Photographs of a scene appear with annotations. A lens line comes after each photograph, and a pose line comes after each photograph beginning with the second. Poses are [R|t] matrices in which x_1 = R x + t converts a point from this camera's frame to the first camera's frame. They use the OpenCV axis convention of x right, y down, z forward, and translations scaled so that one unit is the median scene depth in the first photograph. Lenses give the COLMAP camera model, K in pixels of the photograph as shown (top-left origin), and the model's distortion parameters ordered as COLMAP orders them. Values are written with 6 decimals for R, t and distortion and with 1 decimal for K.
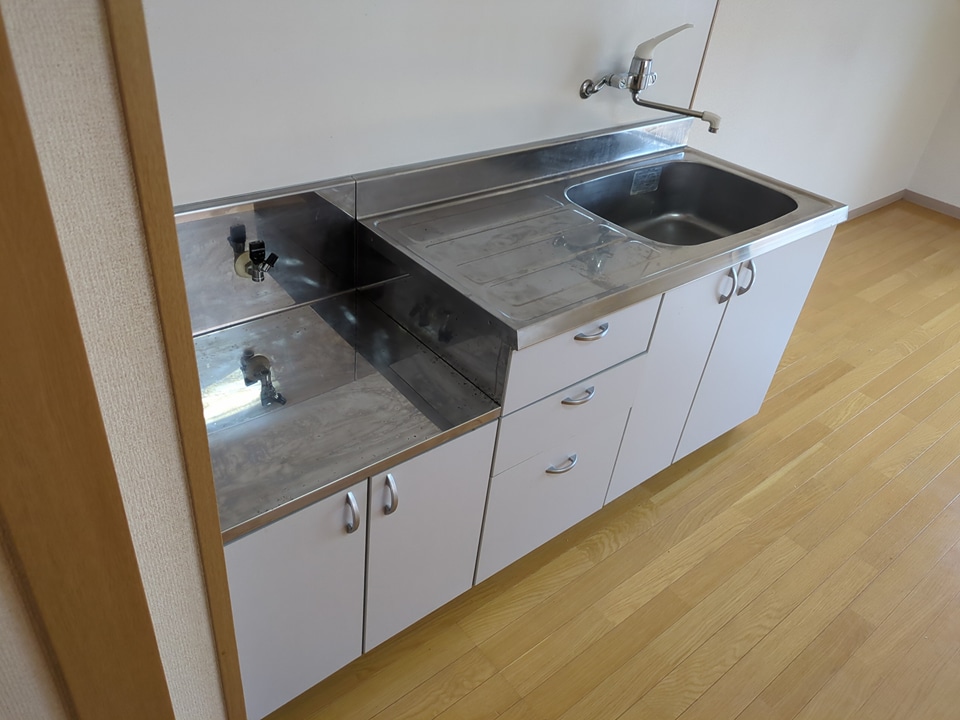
lens RADIAL K [[699.6, 0, 480.0], [0, 699.6, 360.0], [0, 0, 1]] dist [0.005606, -0.004278]
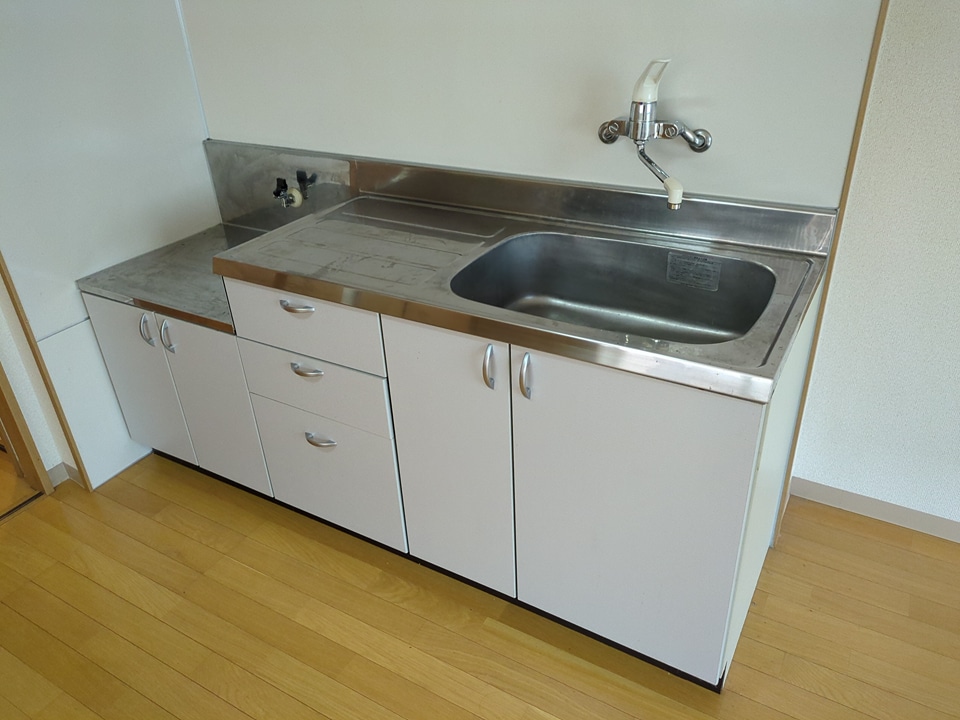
lens RADIAL K [[737.5, 0, 480.6], [0, 737.5, 341.6], [0, 0, 1]] dist [0.007576, 0.003011]
pose [[0.346814, 0.351666, -0.869512, 0.967505], [-0.467231, 0.868613, 0.164943, -0.240054], [0.813275, 0.349058, 0.465557, 0.535719]]
